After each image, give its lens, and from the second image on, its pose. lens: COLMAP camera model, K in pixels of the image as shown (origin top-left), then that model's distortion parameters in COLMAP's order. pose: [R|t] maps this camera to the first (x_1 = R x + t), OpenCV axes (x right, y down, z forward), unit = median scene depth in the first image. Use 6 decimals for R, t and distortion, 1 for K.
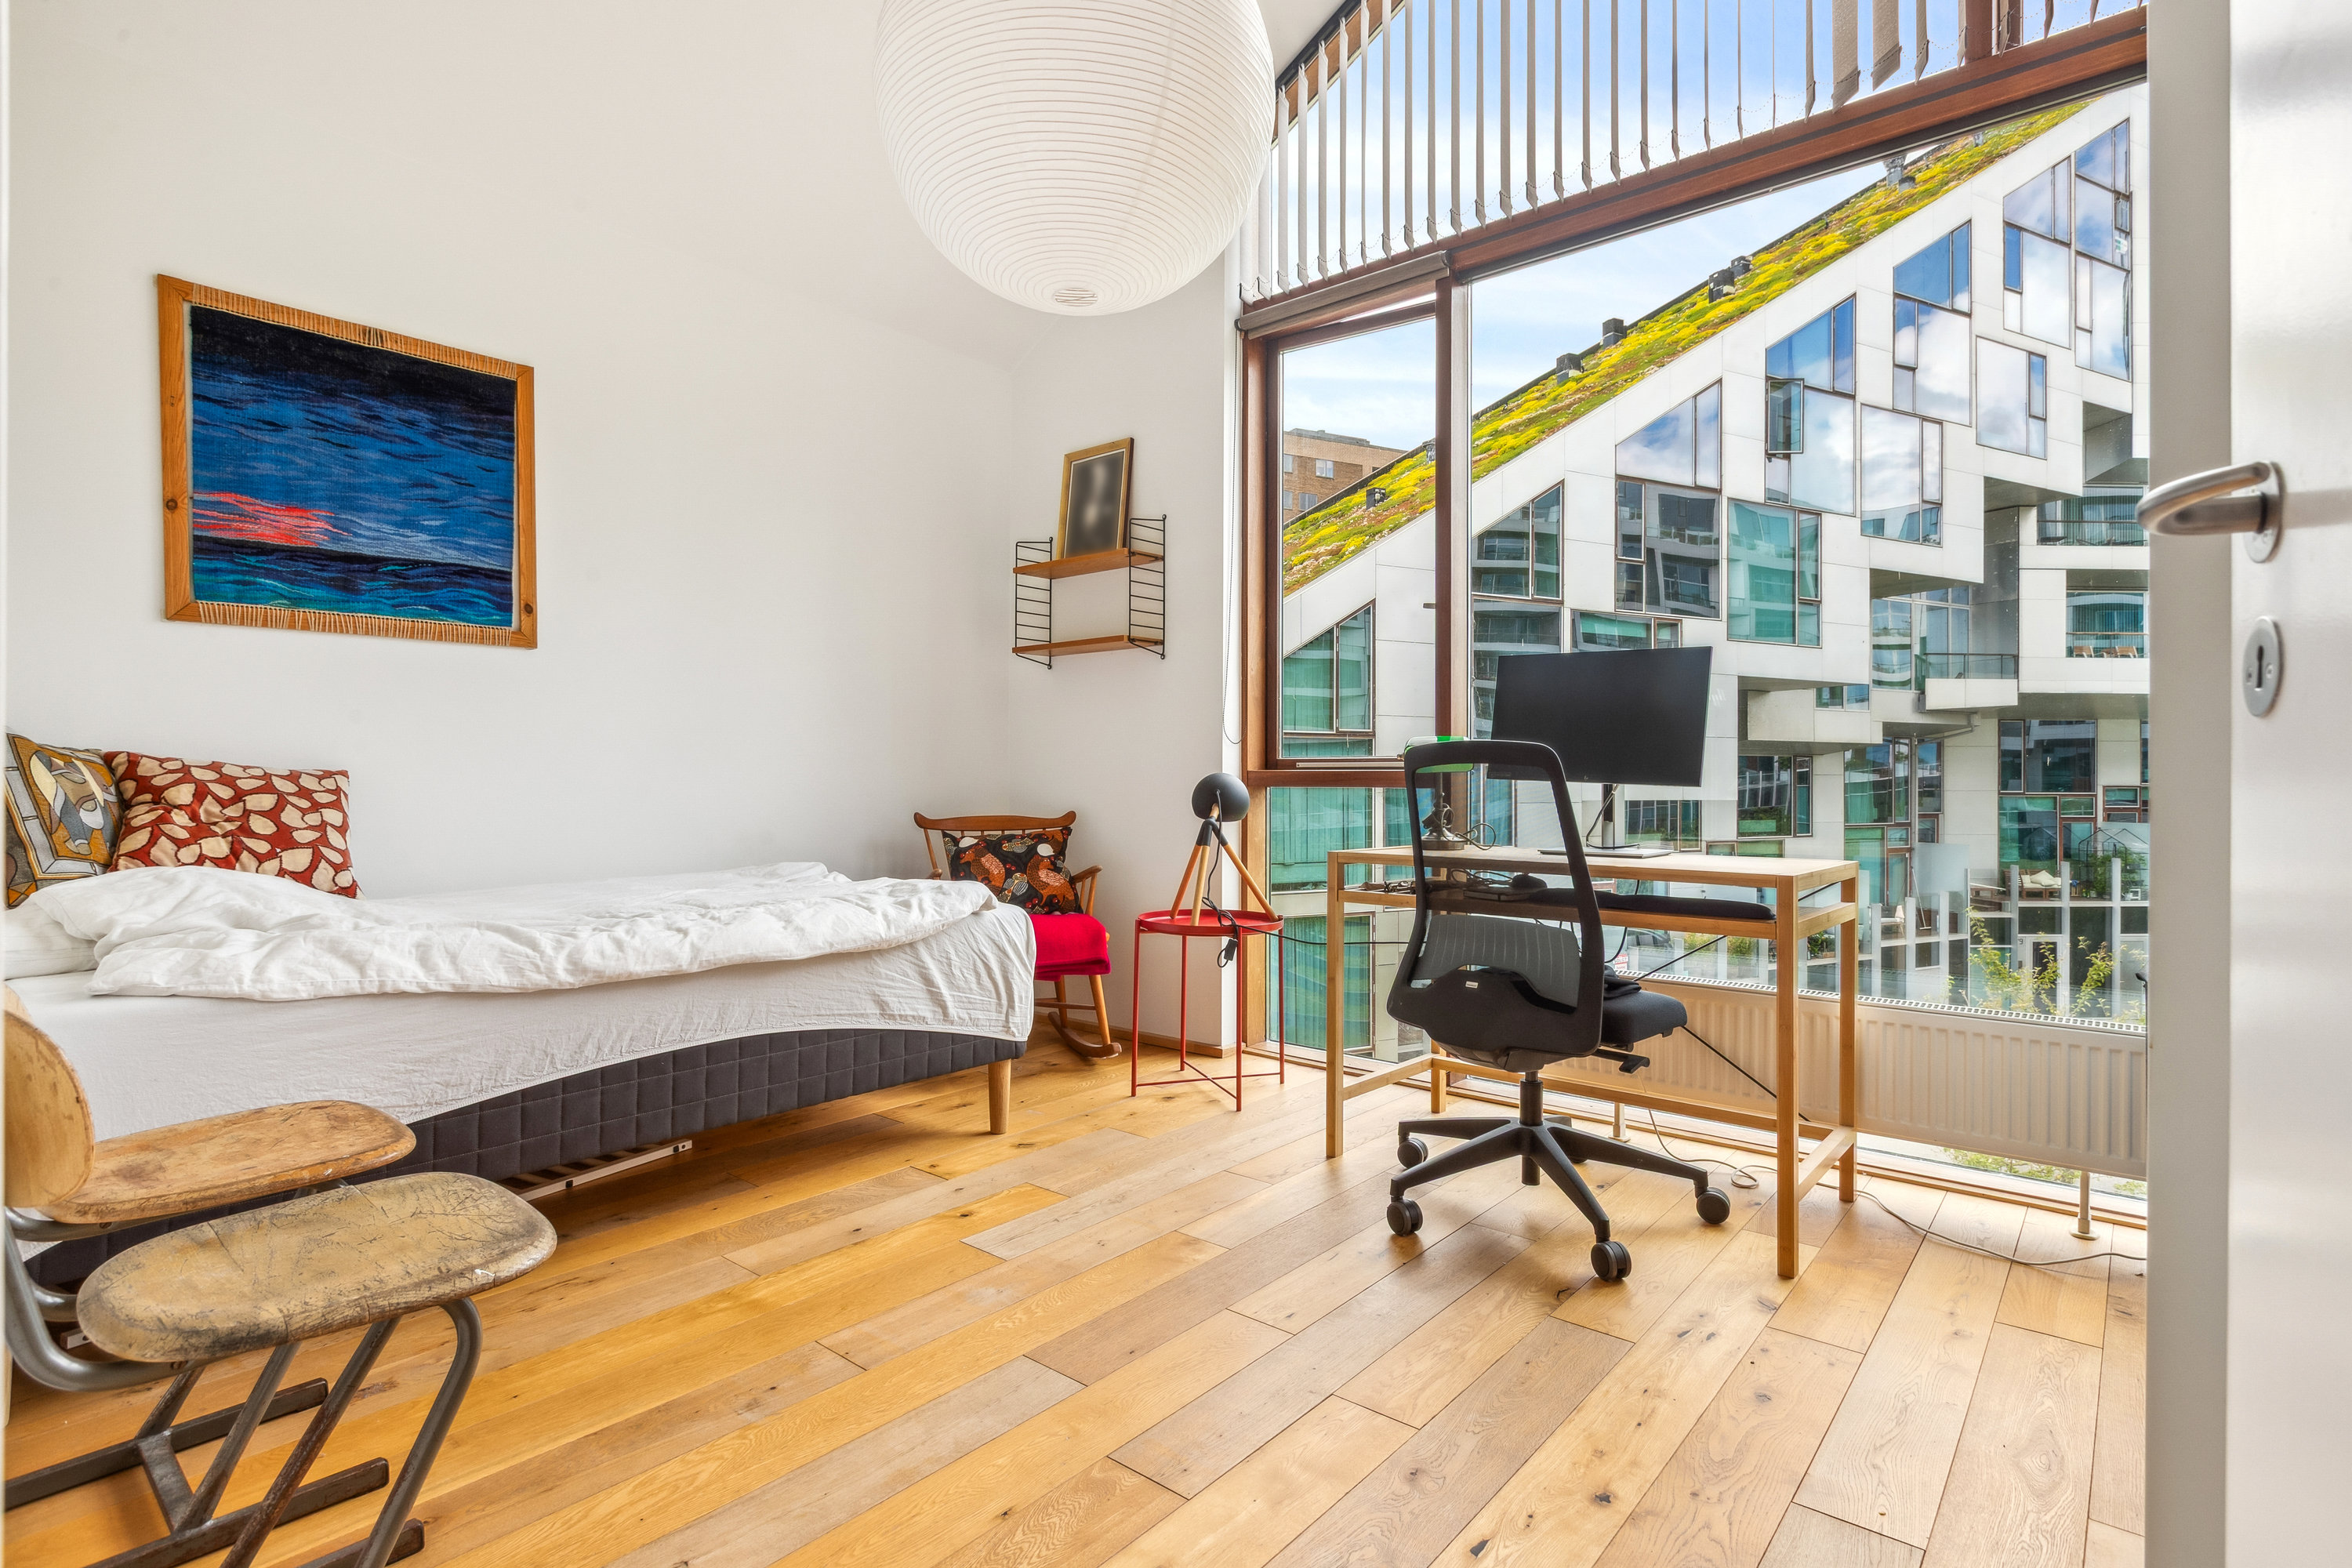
lens RADIAL K [[1220.9, 0, 1122.3], [0, 1220.9, 818.1], [0, 0, 1]] dist [0.011559, -0.004558]
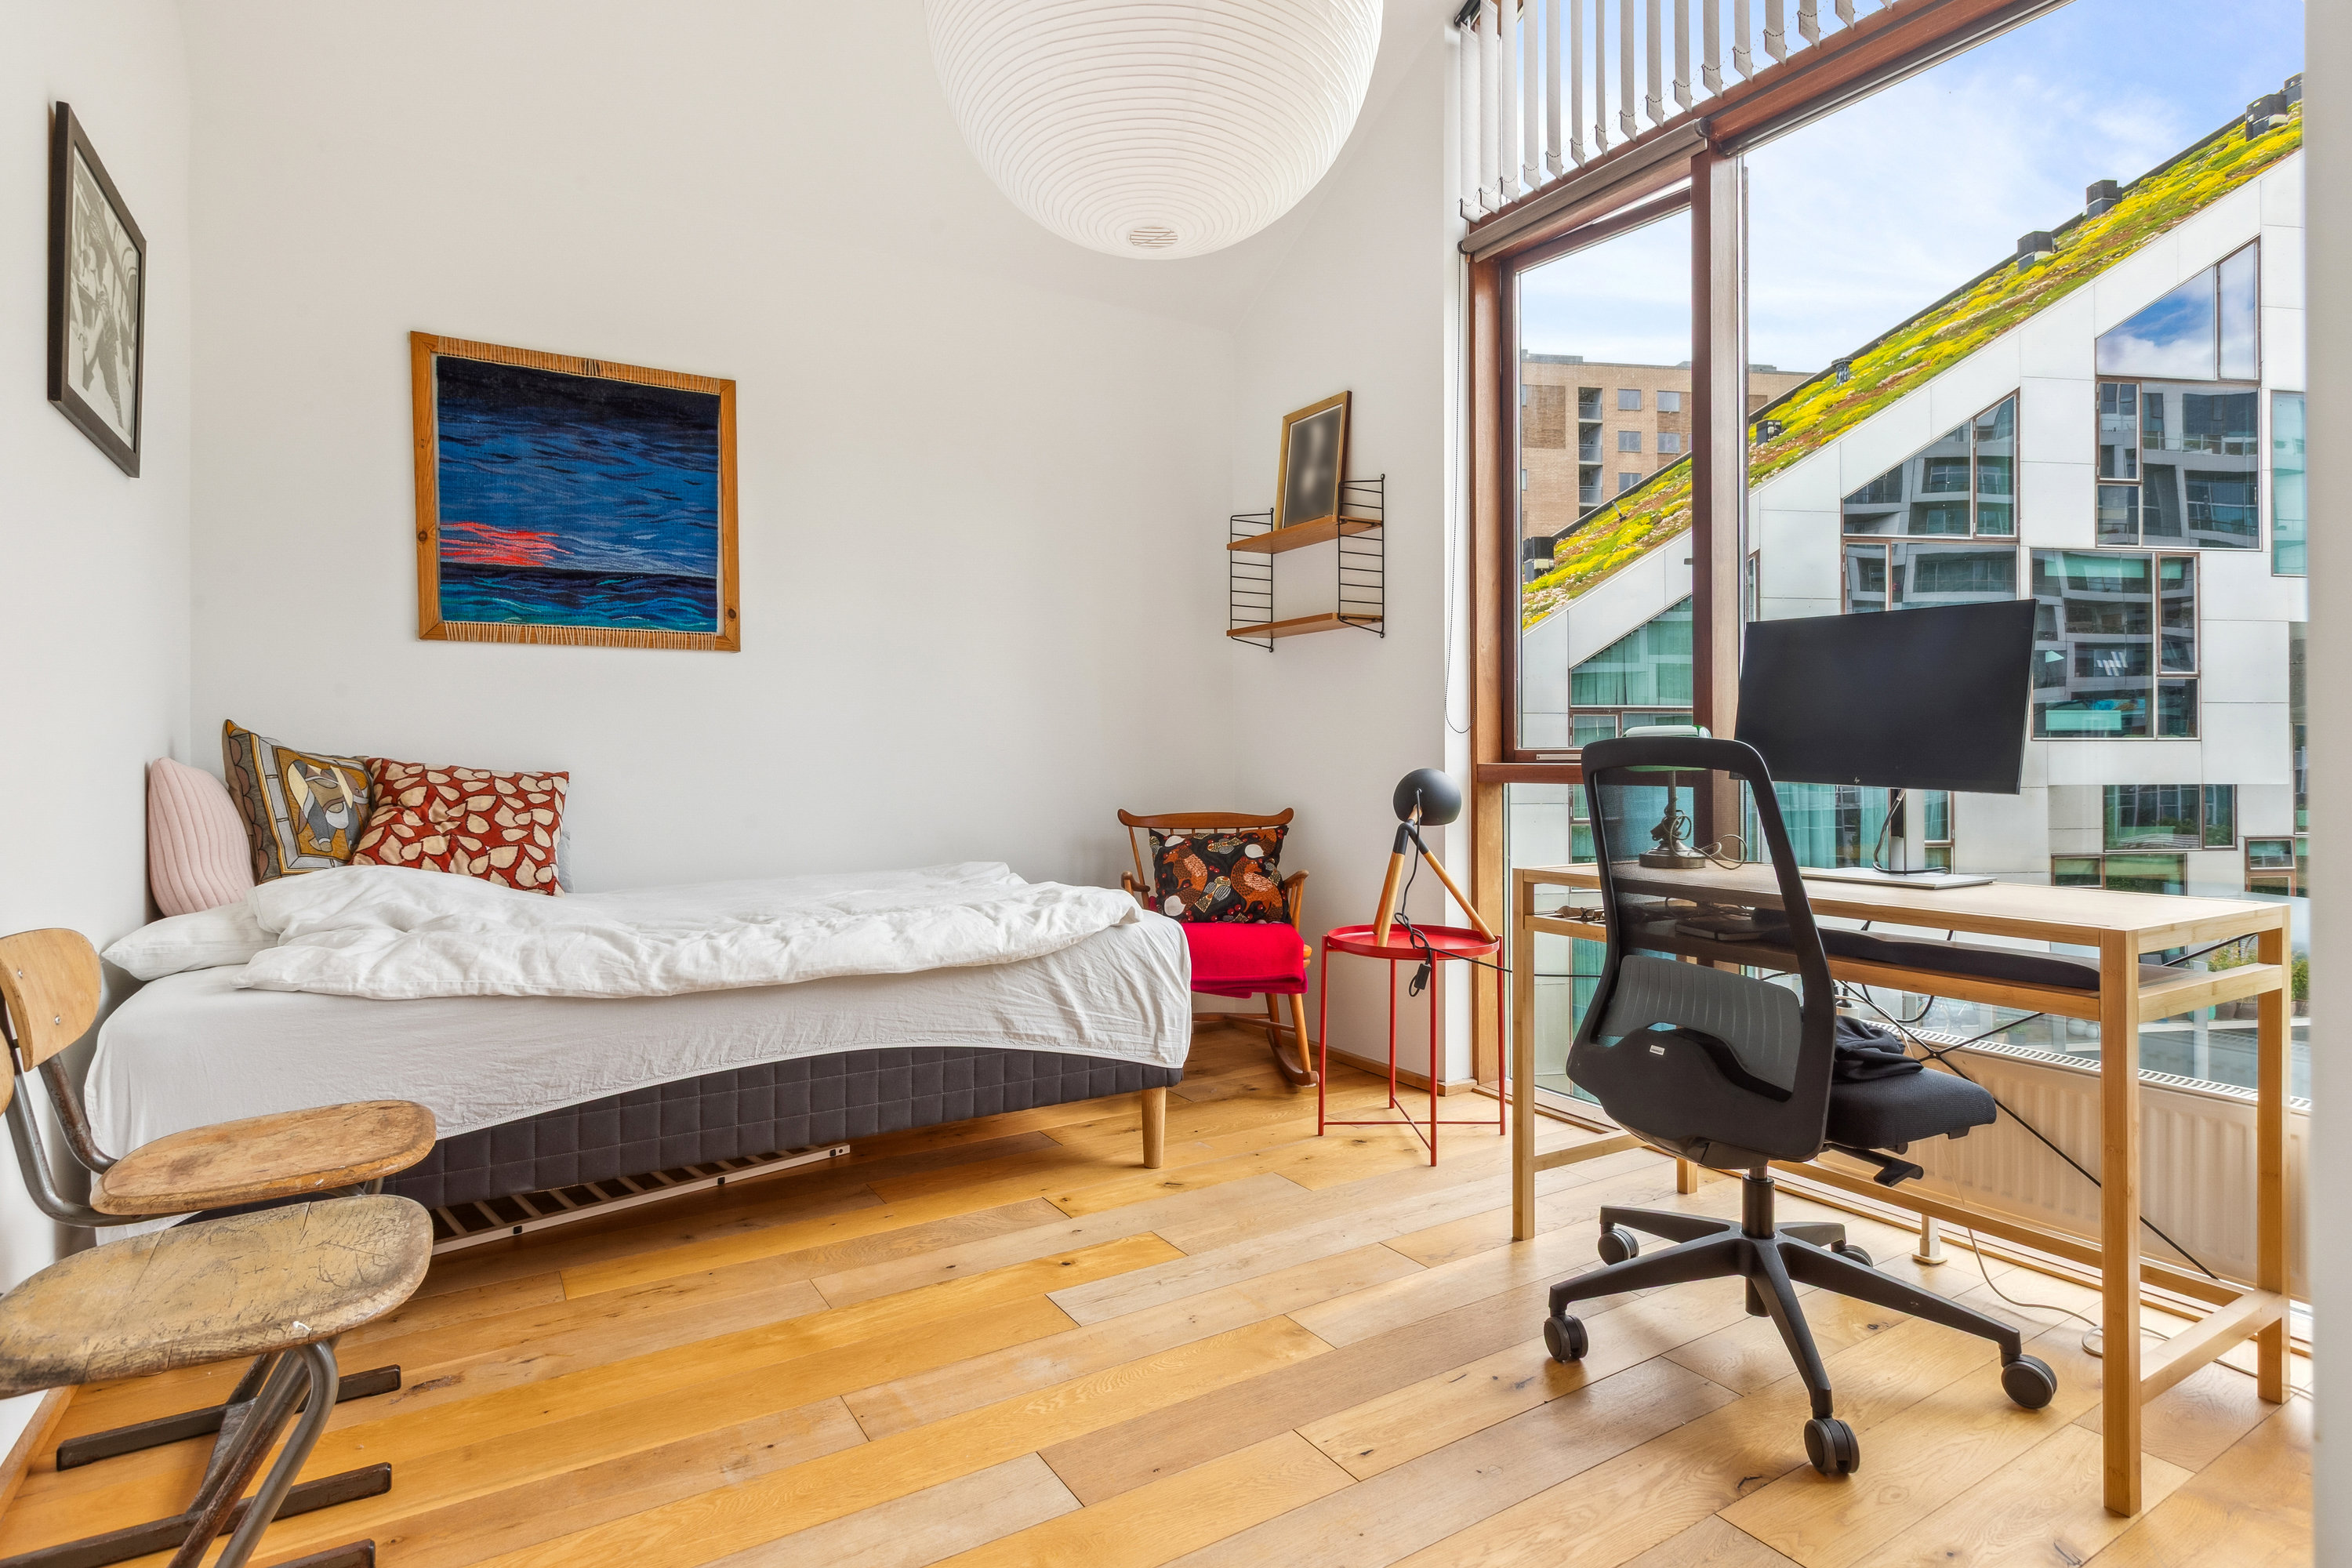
lens RADIAL K [[1220.9, 0, 1159.7], [0, 1220.9, 788.0], [0, 0, 1]] dist [0.011559, -0.004558]
pose [[0.949887, 0.002075, -0.312586, 0.208084], [-0.003011, 0.999992, -0.002511, -0.024984], [0.312579, 0.003326, 0.949886, 0.148166]]
